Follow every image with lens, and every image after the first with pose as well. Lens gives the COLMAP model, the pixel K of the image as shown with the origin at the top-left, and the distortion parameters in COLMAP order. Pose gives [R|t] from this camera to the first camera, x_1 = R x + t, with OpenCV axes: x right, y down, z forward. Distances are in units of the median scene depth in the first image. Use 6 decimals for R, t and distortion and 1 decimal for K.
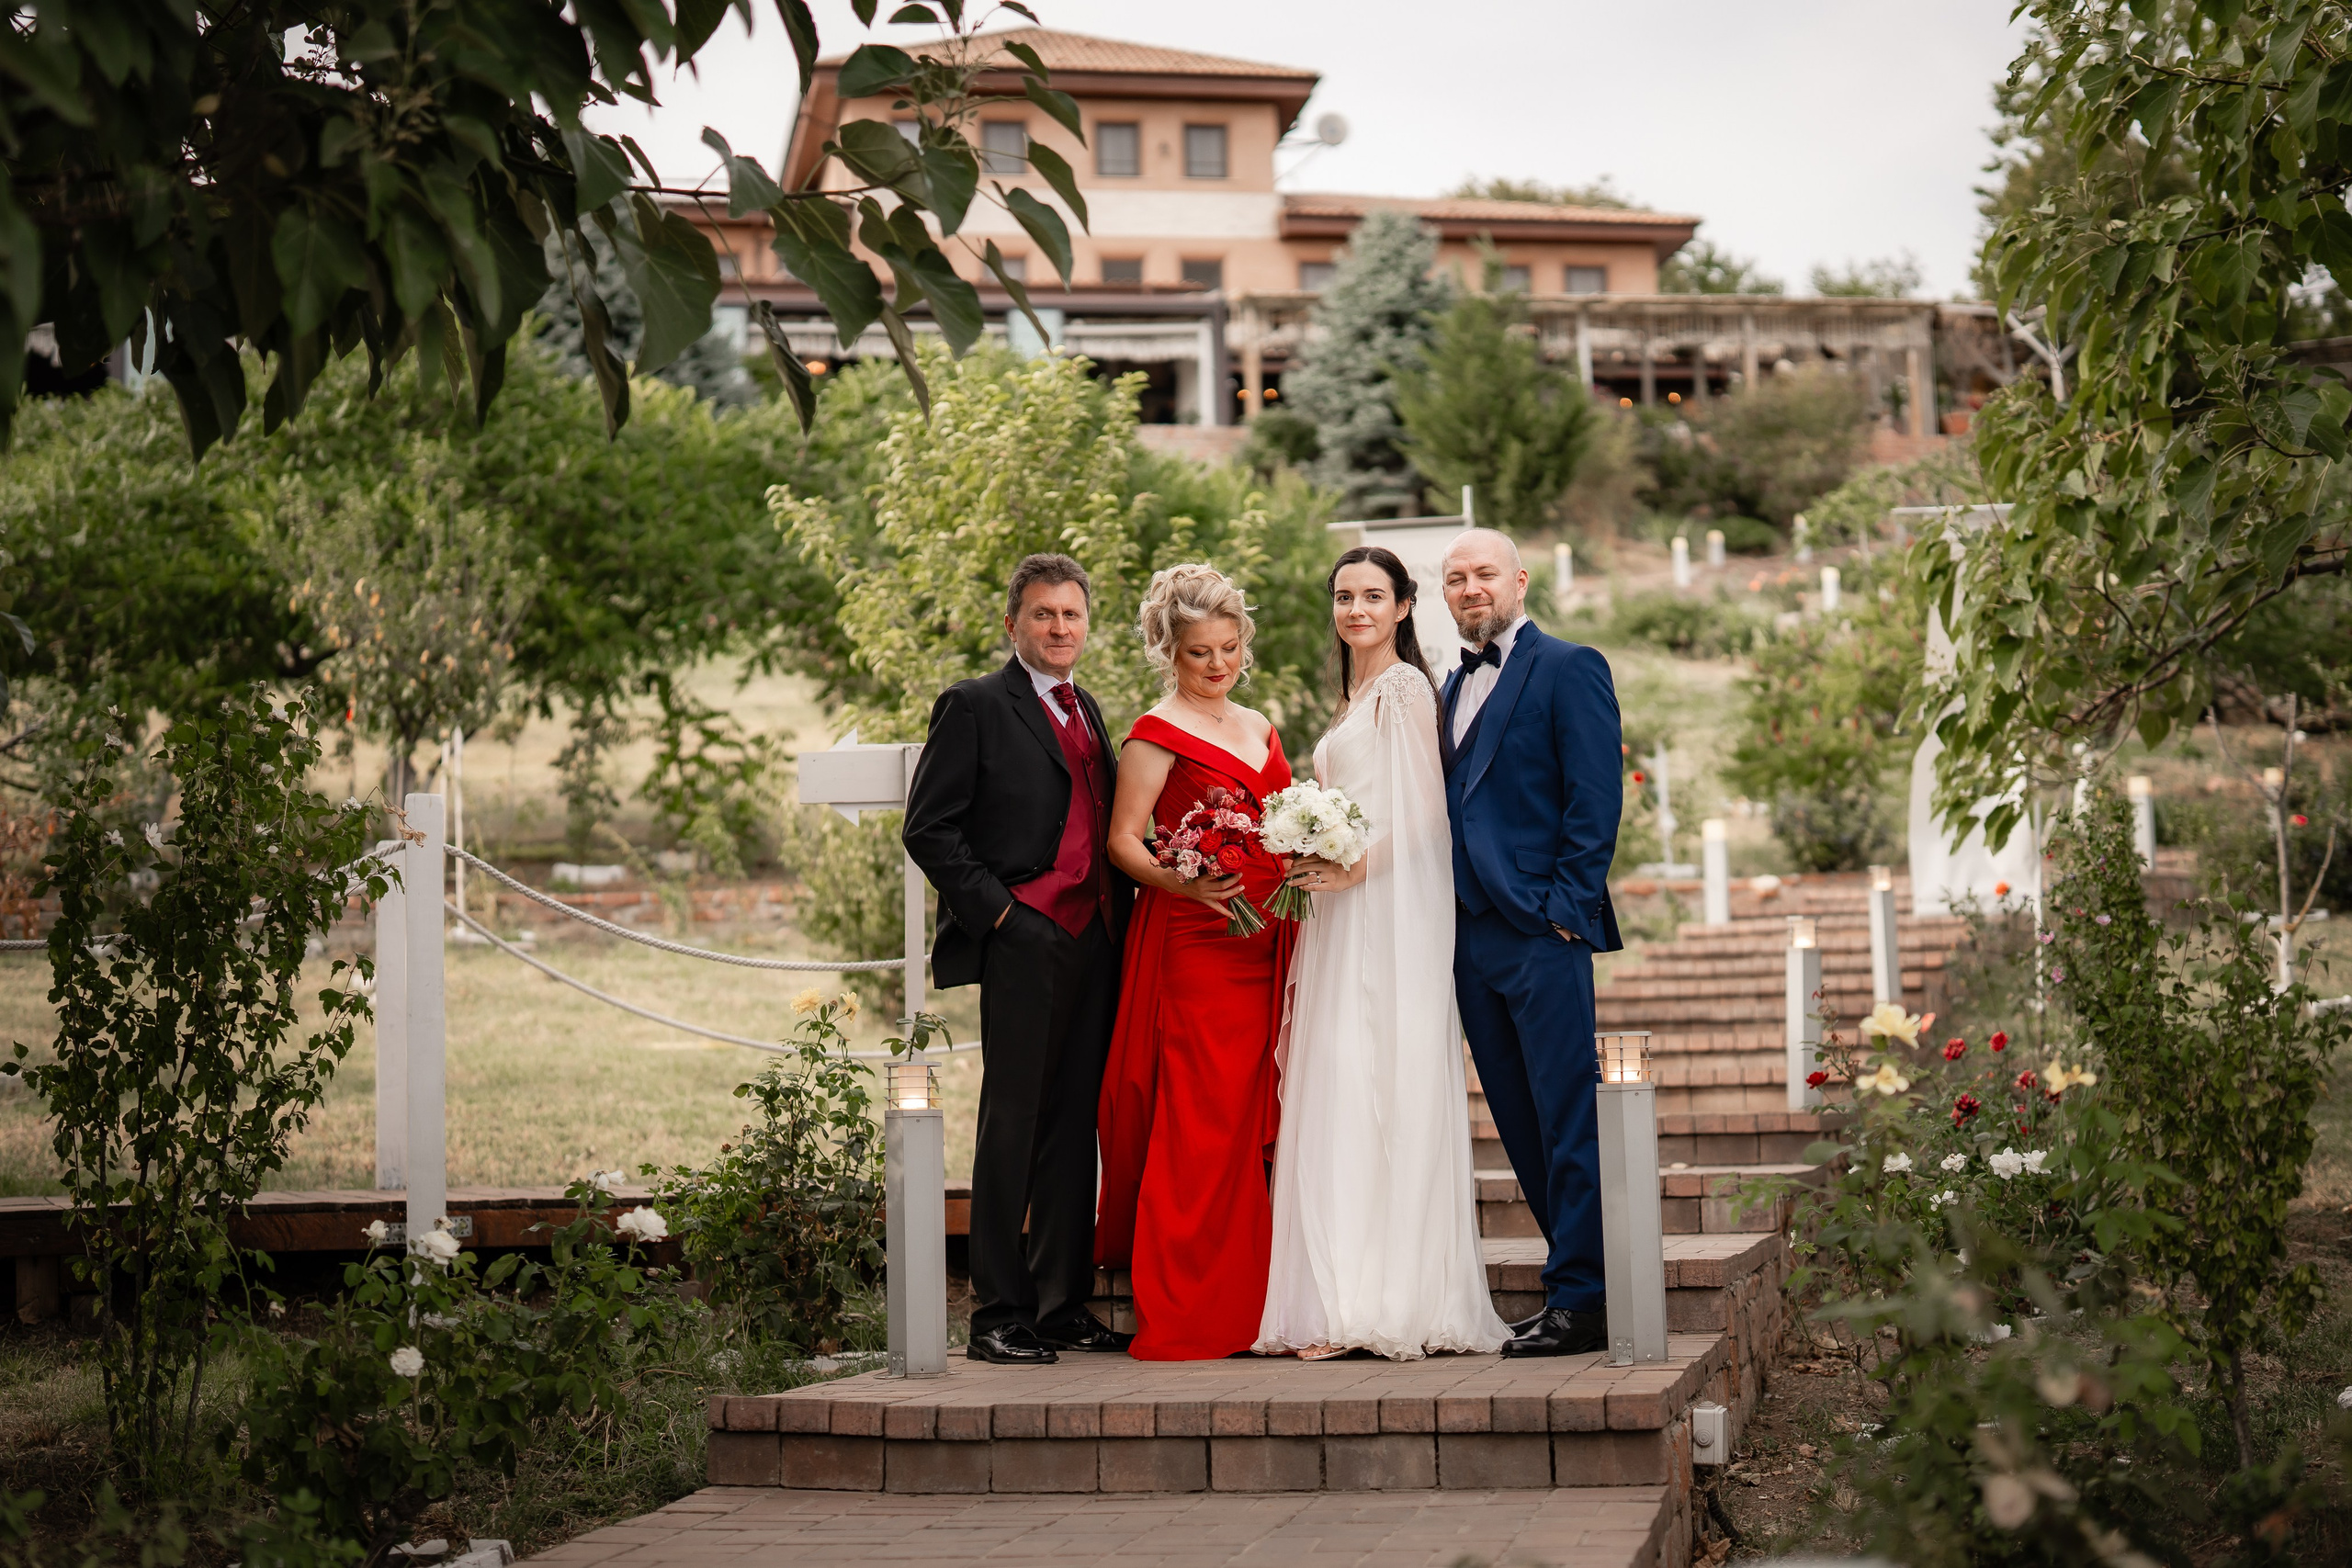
lens RADIAL K [[3536.0, 0, 1135.4], [0, 3536.0, 747.1], [0, 0, 1]] dist [-0.111636, 0.644869]
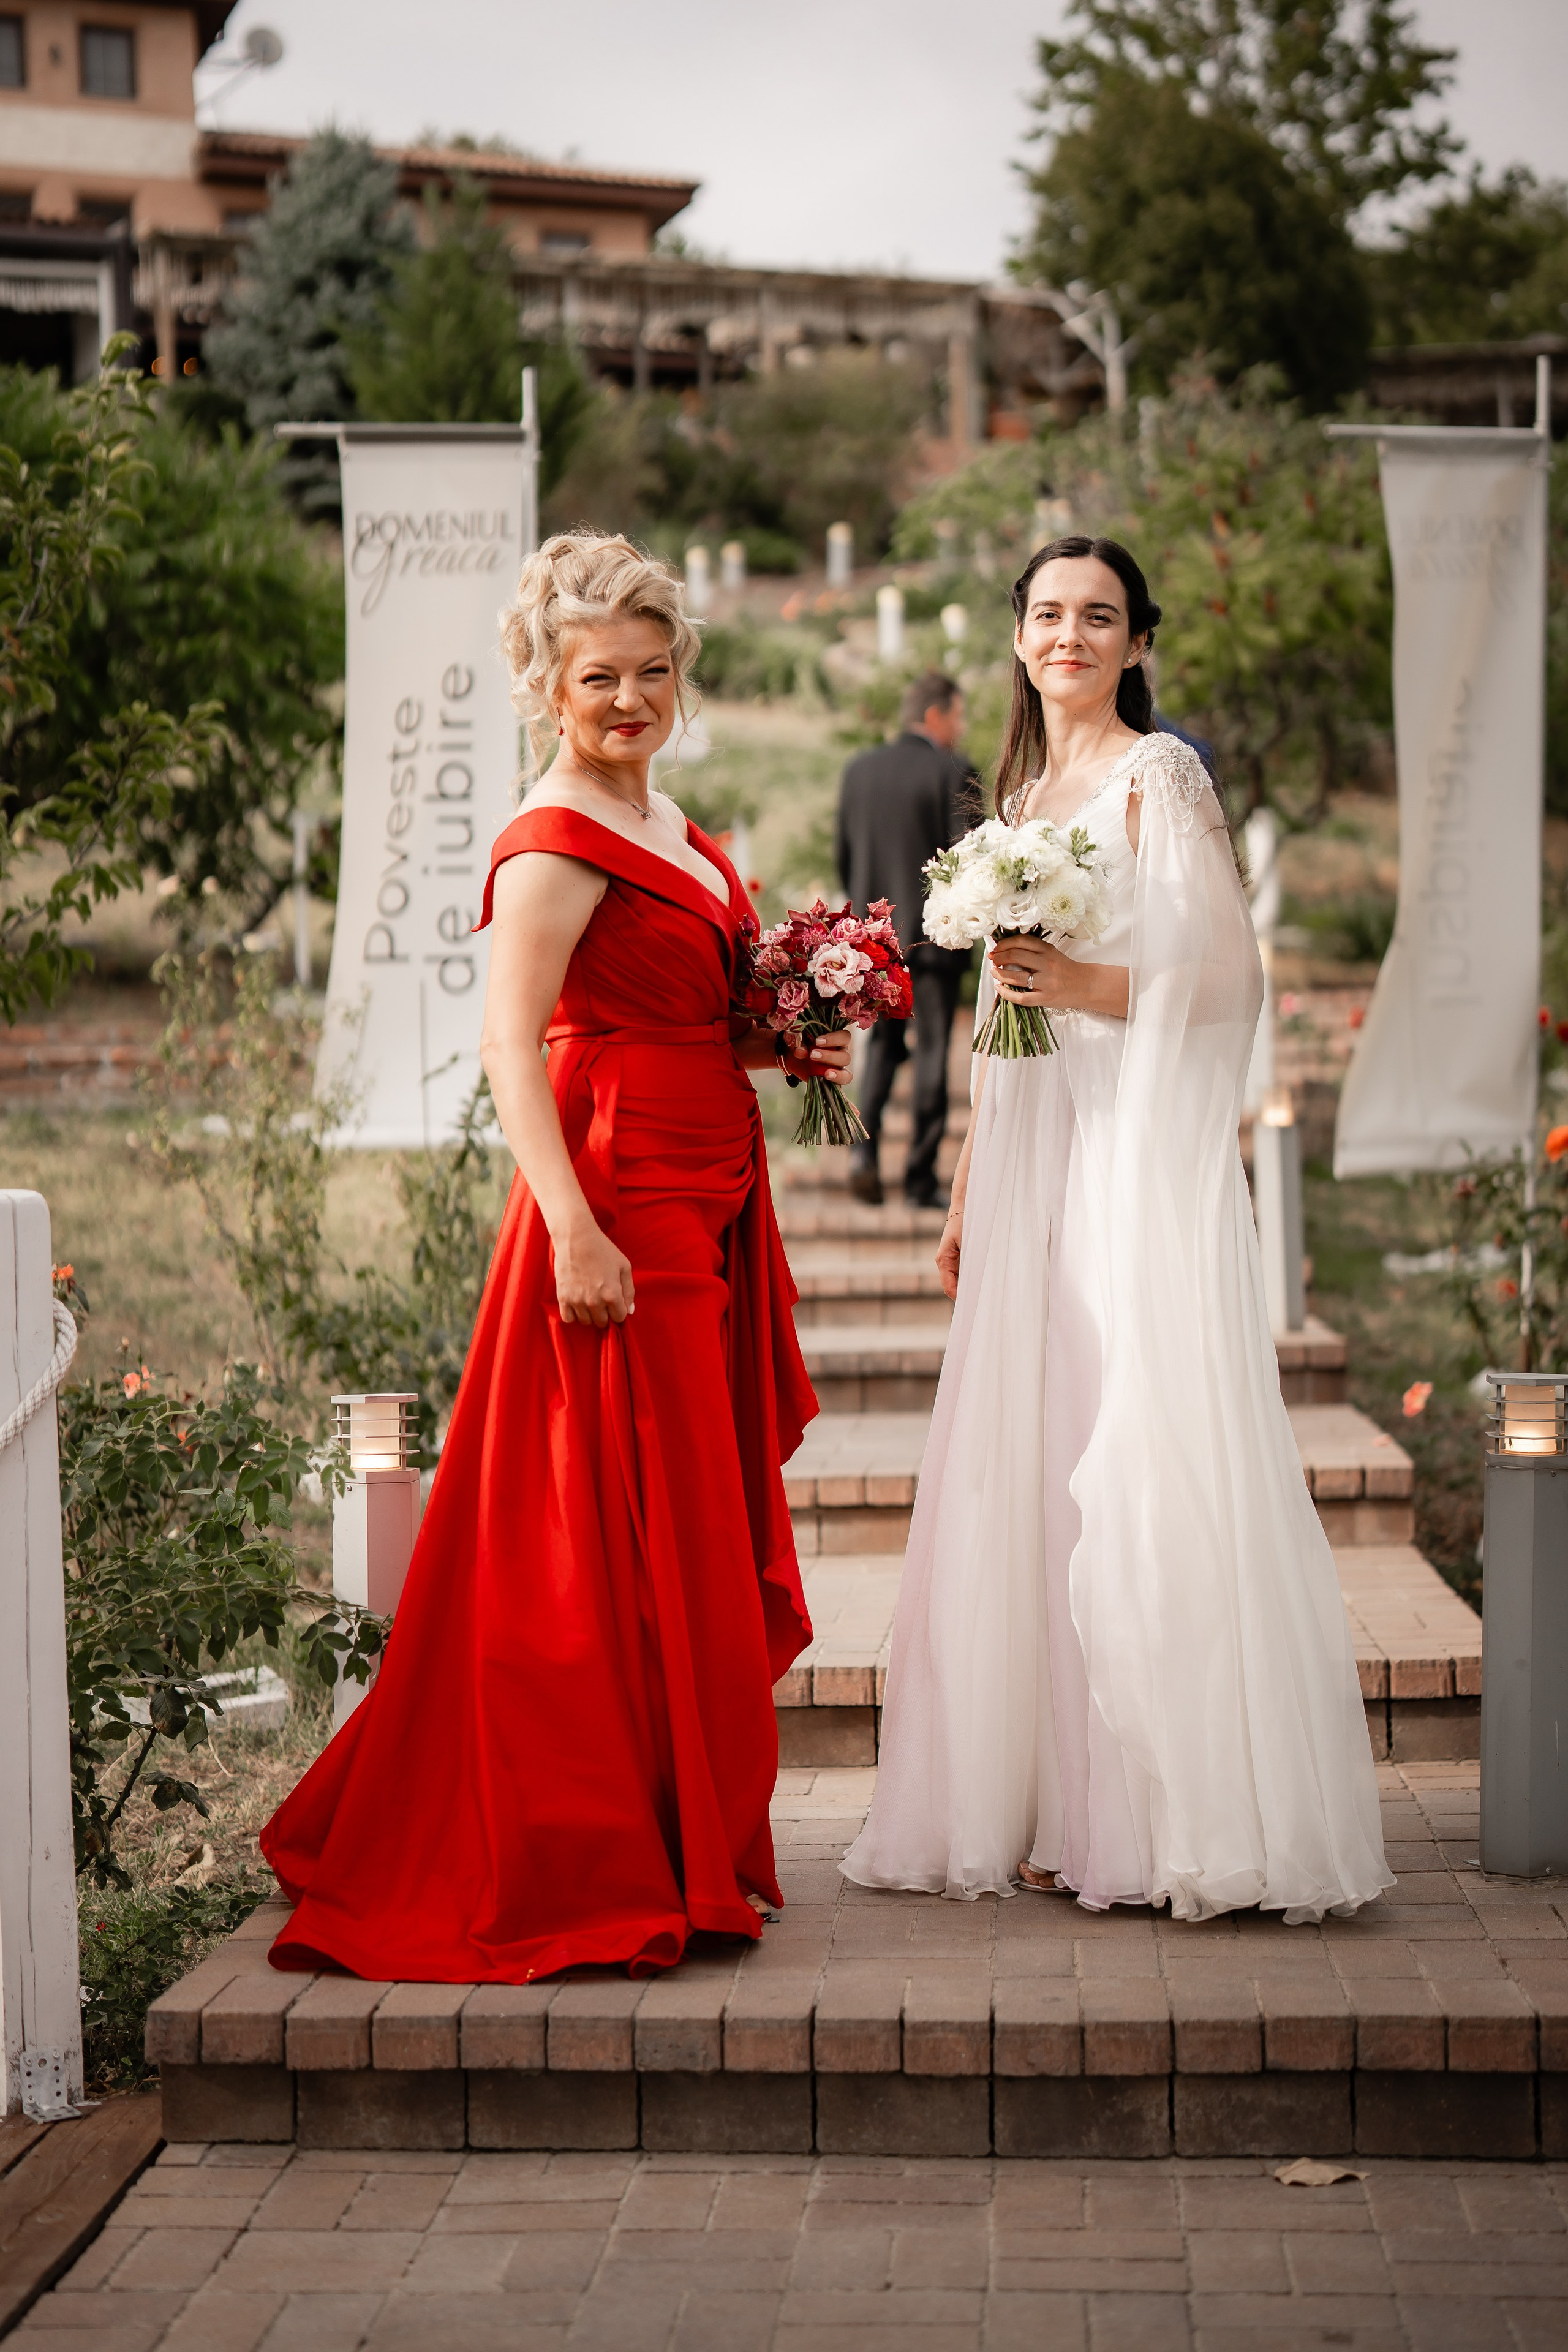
lens RADIAL K [[3536.4, 0, 784.0], [0, 3536.4, 1176.0], [0, 0, 1]] dist [-0.111636, 0.644869]
pose [[0.979446, -0.005997, 0.201615, 0.008269], [-0.016177, 0.994003, 0.108153, -0.003738], [-0.201055, -0.109191, 0.973475, 0.167589]]
